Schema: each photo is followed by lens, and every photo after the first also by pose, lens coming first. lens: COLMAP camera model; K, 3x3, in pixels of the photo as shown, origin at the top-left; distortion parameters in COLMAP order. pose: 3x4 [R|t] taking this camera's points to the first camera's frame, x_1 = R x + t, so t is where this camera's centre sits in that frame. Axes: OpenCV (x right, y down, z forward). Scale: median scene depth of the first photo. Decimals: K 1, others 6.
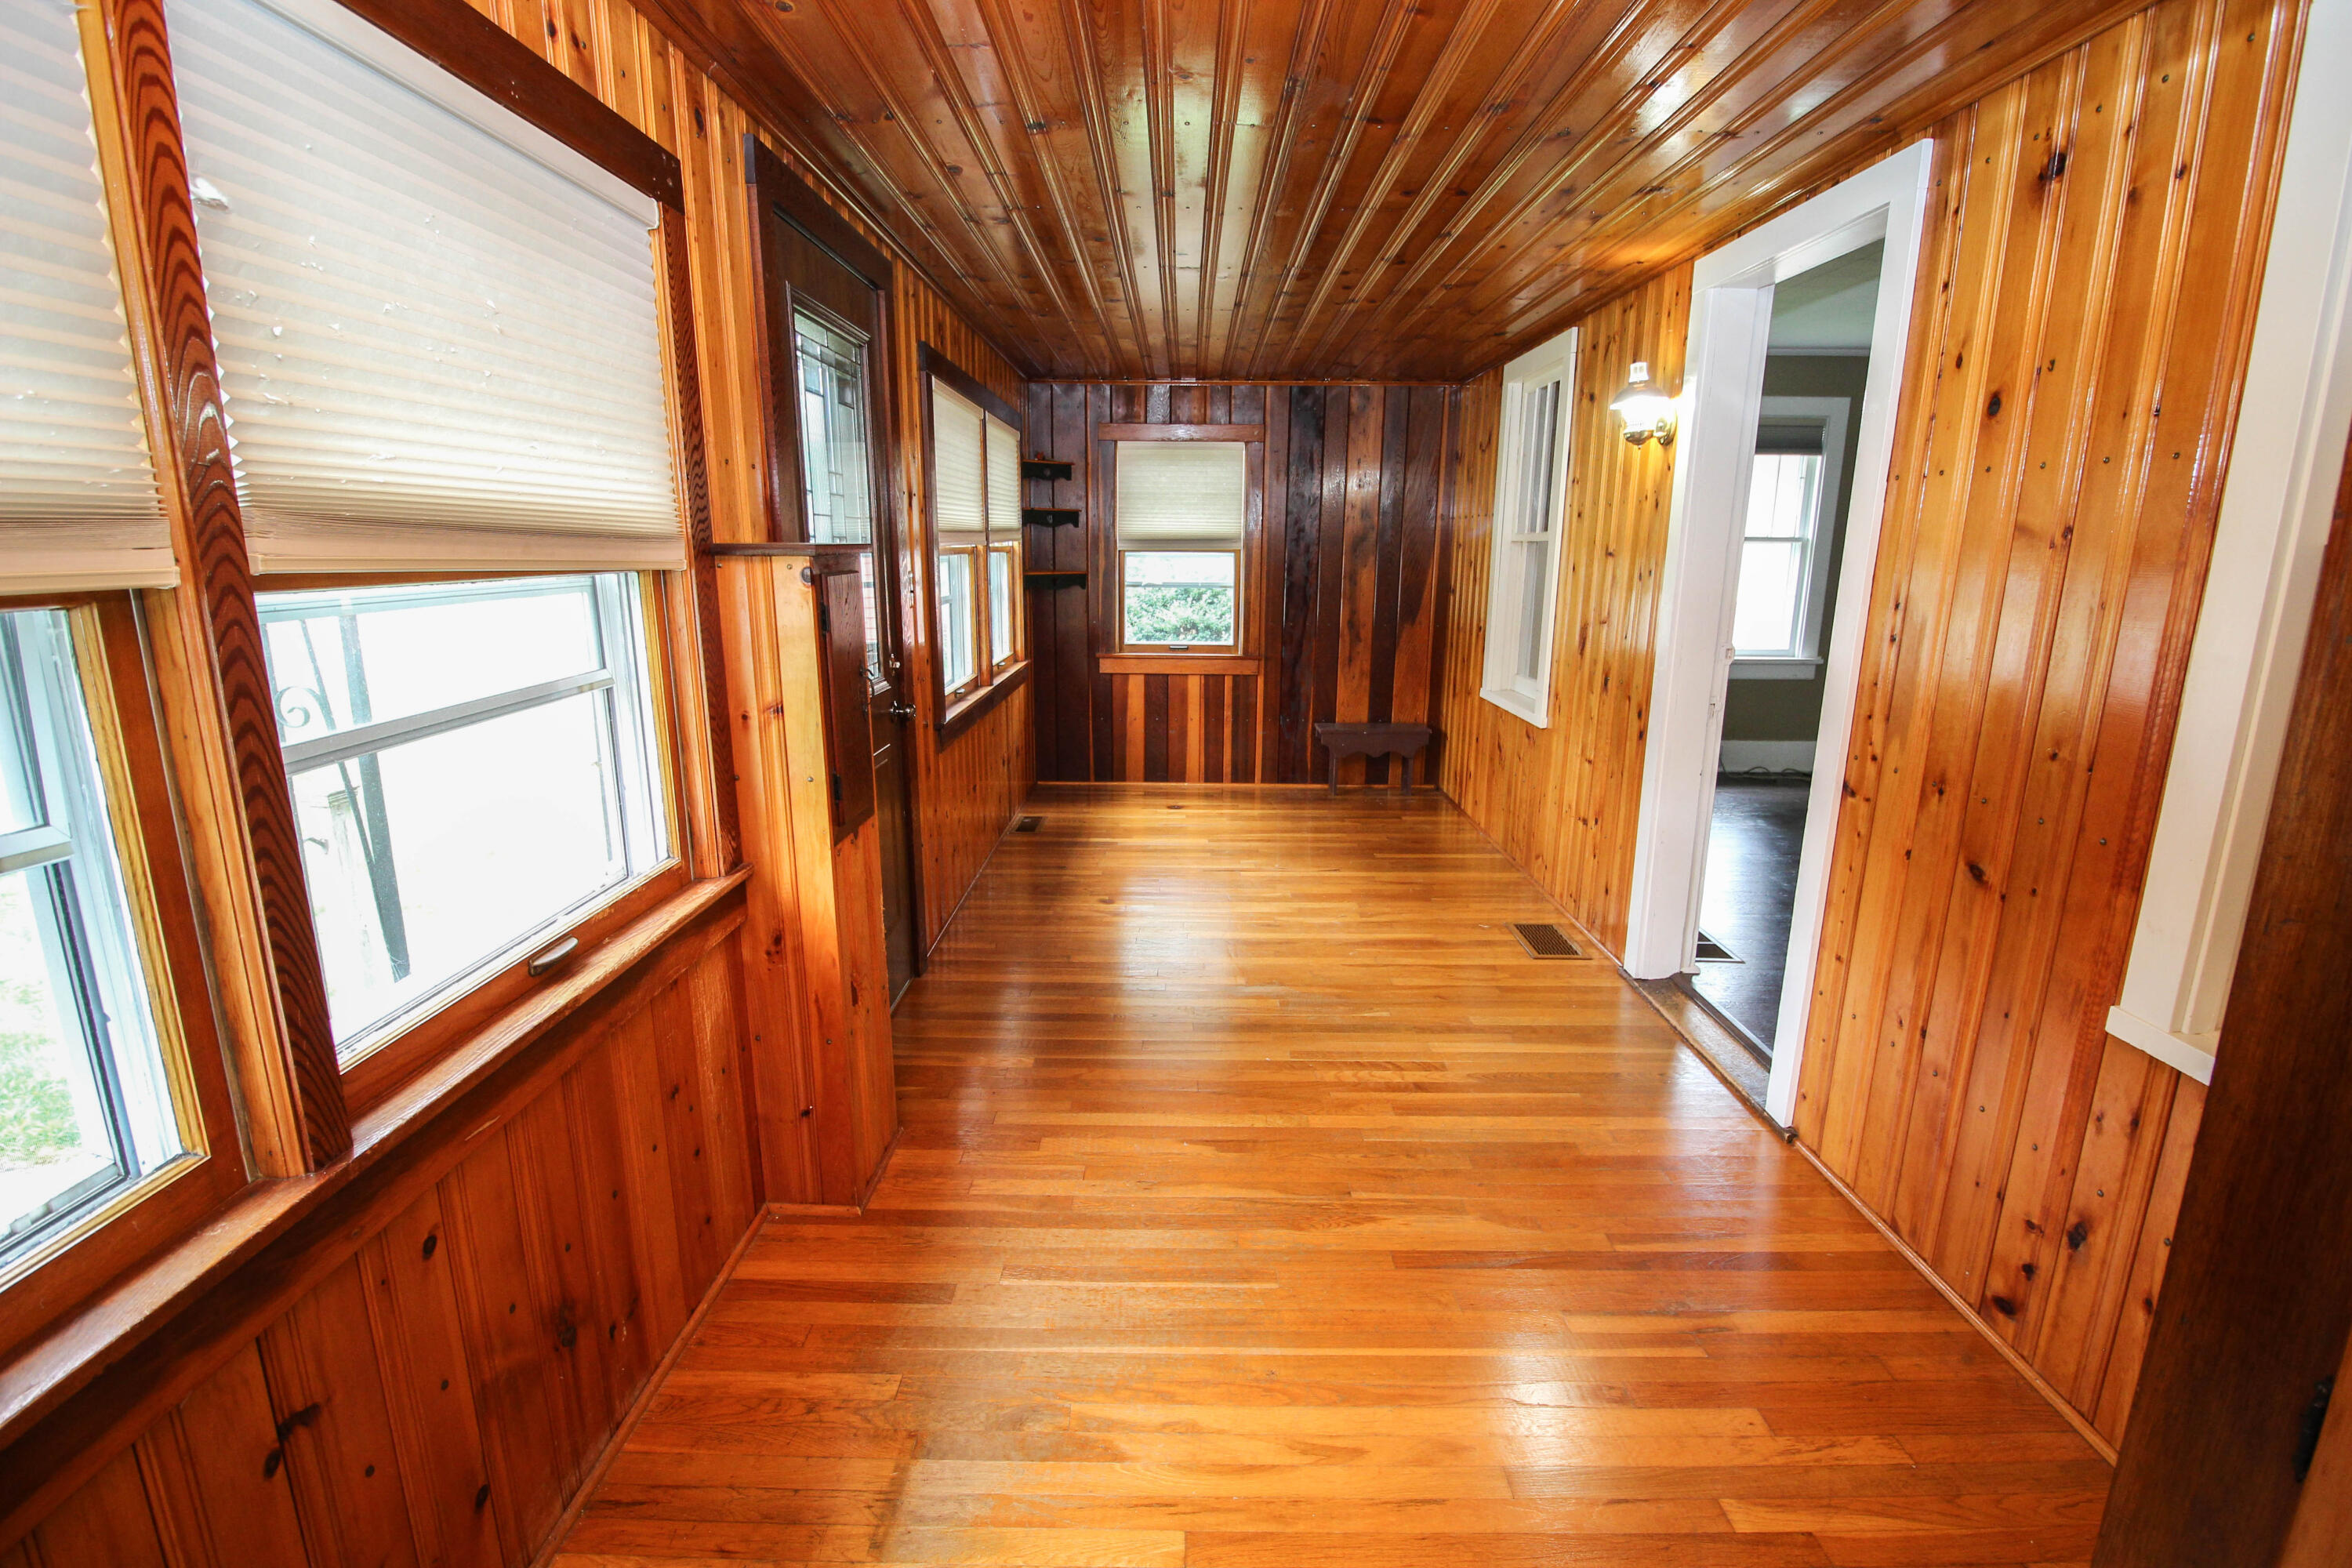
lens RADIAL K [[1100.8, 0, 1195.1], [0, 1100.8, 777.1], [0, 0, 1]] dist [-0.002987, -0.010421]
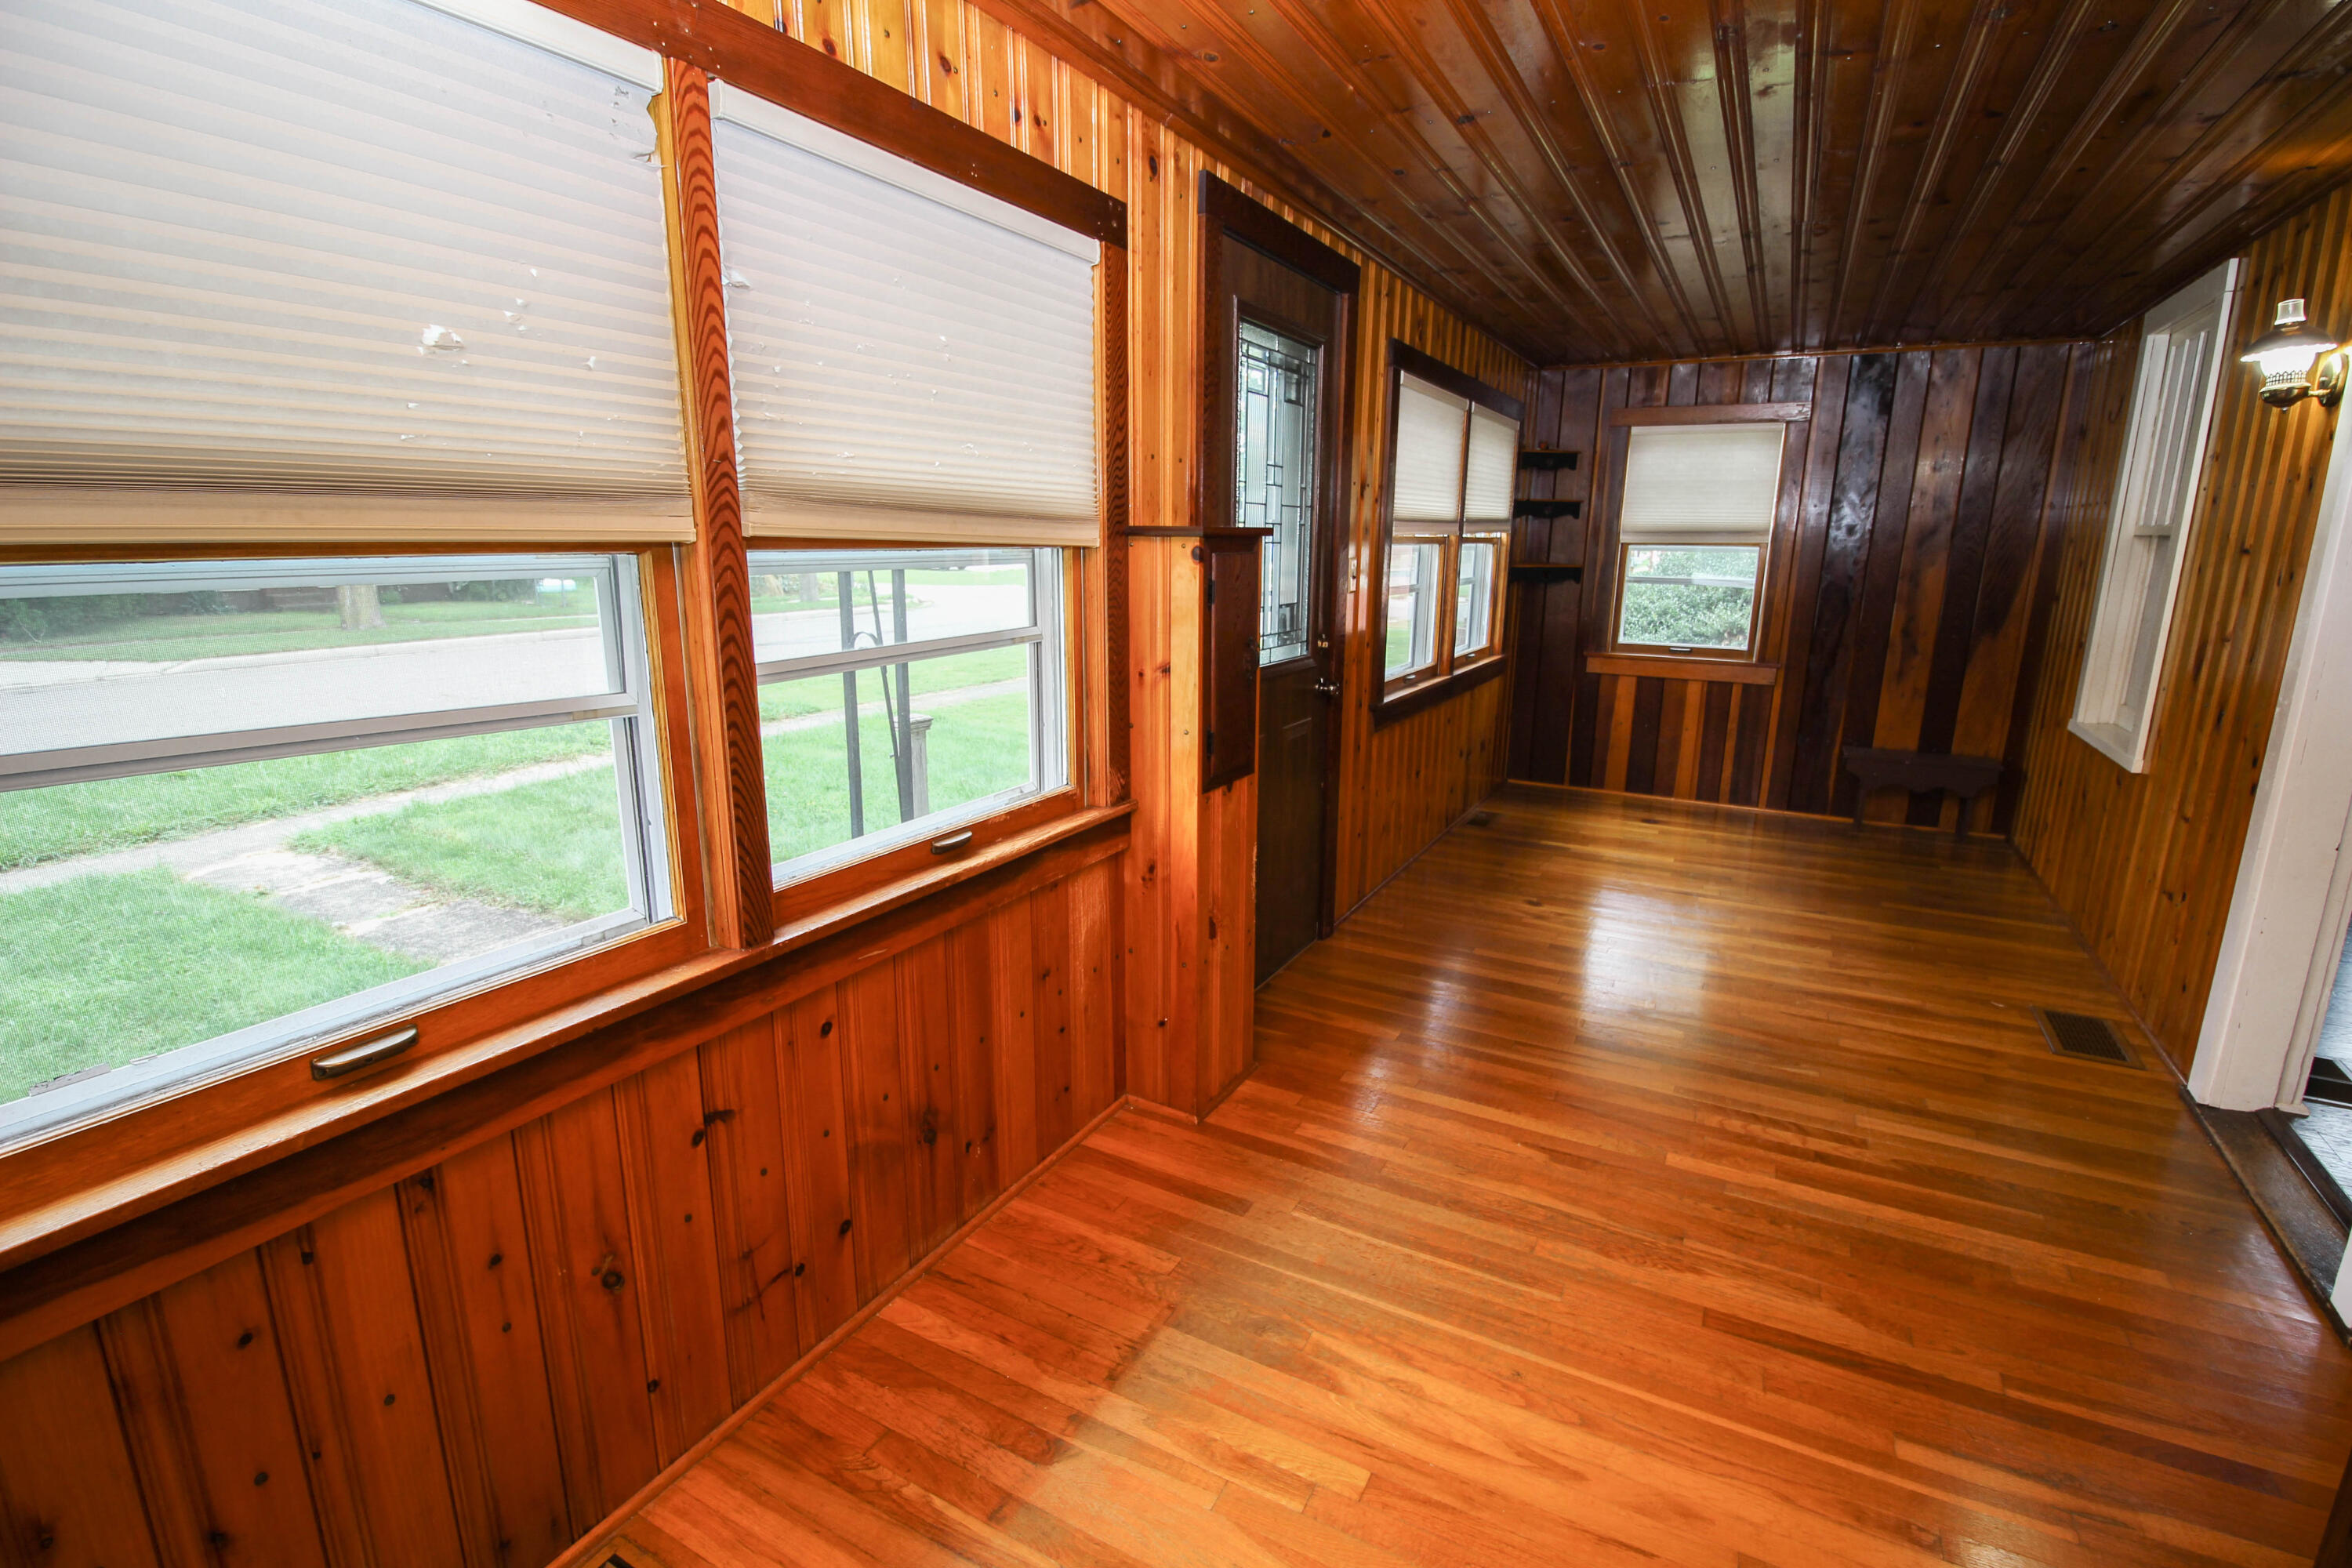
lens RADIAL K [[1100.8, 0, 1170.2], [0, 1100.8, 772.6], [0, 0, 1]] dist [-0.002987, -0.010421]
pose [[0.877809, 0.104666, -0.467435, 0.174476], [-0.104599, 0.994170, 0.026181, 0.015506], [0.467450, 0.025912, 0.883640, -0.017834]]
